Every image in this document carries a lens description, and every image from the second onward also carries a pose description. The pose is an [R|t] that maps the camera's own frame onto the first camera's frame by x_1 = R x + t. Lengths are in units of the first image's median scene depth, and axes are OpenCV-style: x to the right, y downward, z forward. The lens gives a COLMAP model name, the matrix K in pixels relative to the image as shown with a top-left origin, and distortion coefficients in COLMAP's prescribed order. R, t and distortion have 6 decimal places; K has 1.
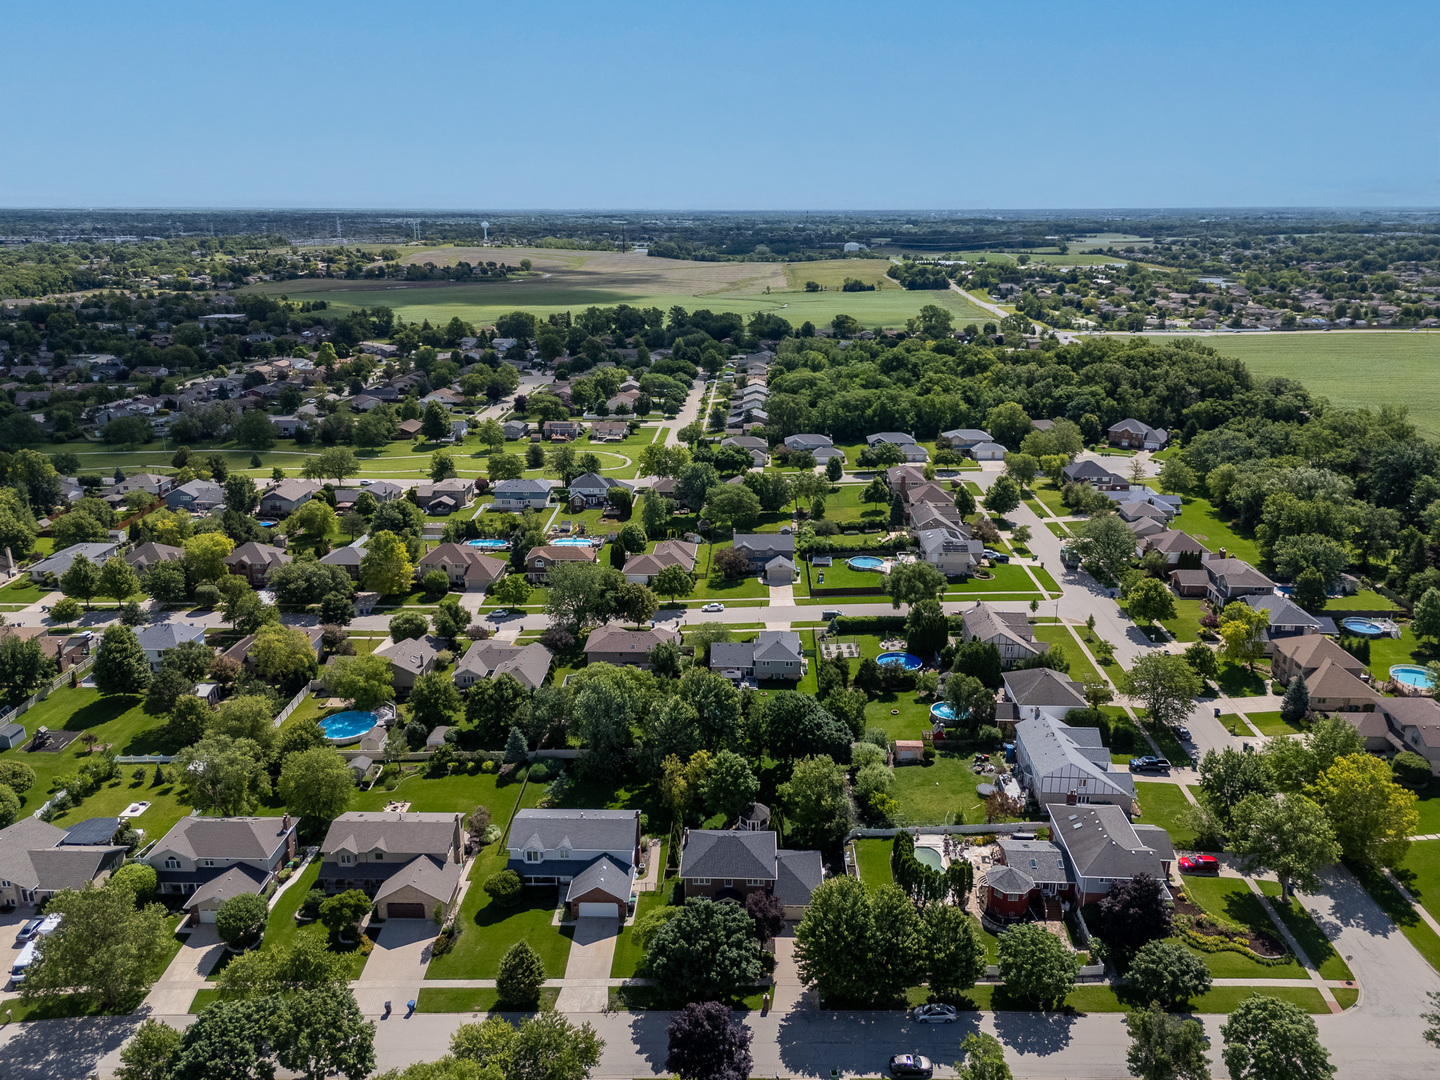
lens RADIAL K [[1064.2, 0, 722.5], [0, 1064.2, 539.7], [0, 0, 1]] dist [0.083622, -0.087861]
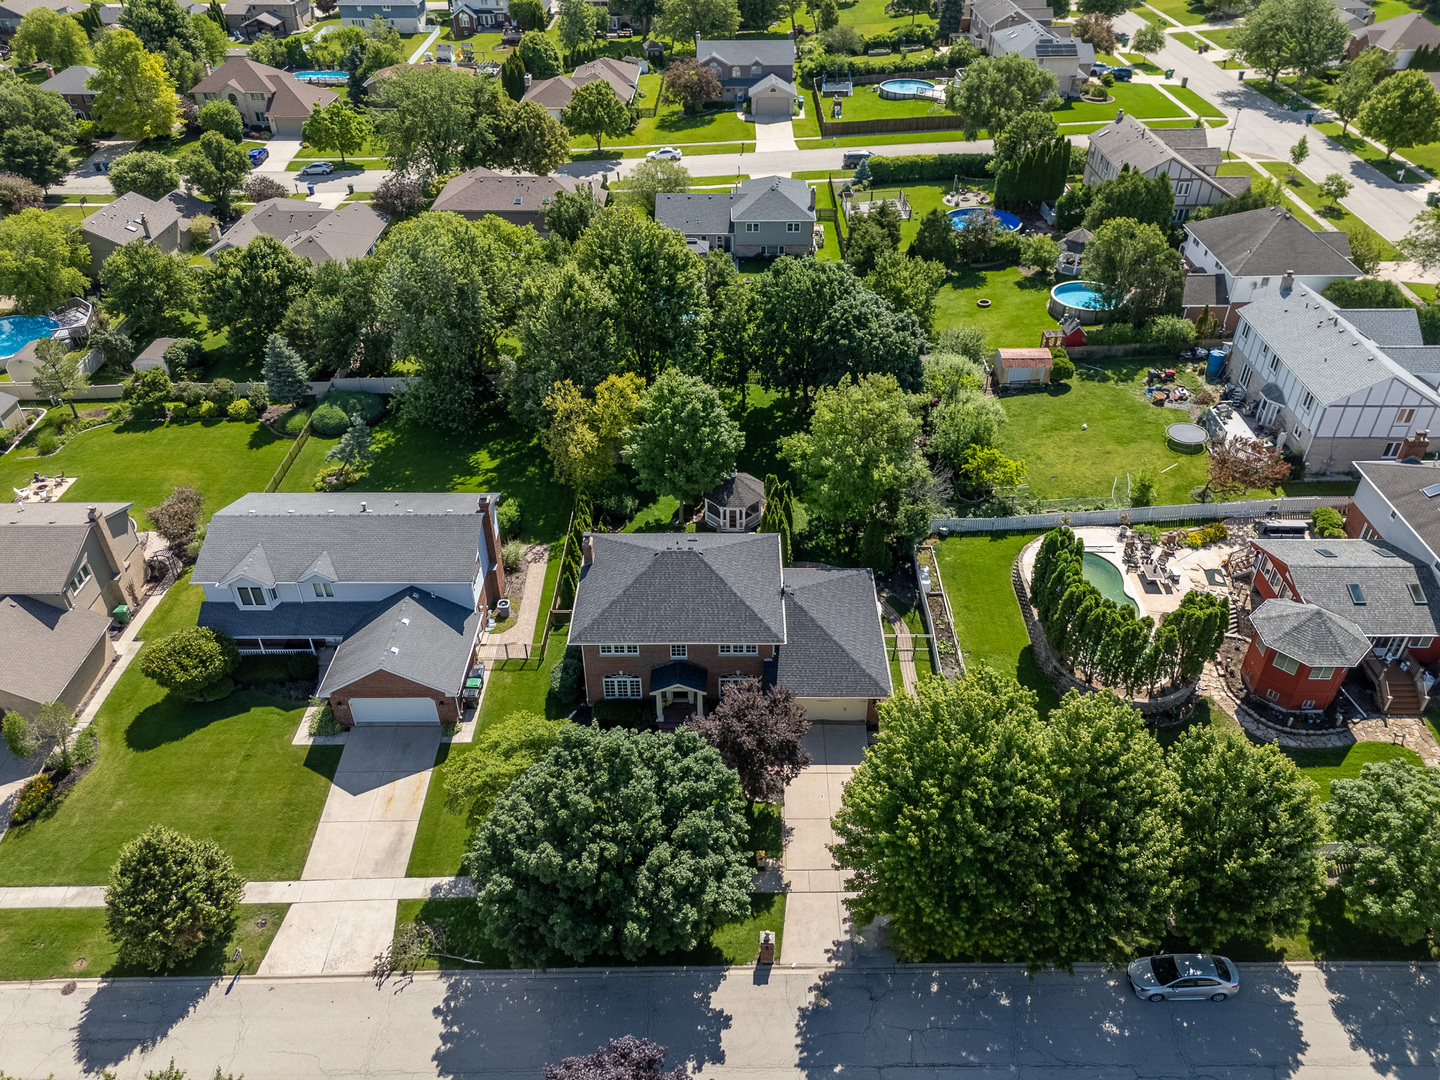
lens RADIAL K [[1064.2, 0, 722.5], [0, 1064.2, 539.7], [0, 0, 1]] dist [0.083622, -0.087861]
pose [[0.999670, -0.020032, 0.016054, 0.013404], [0.013798, 0.946642, 0.321992, 0.098265], [-0.021647, -0.321665, 0.946606, 0.441961]]
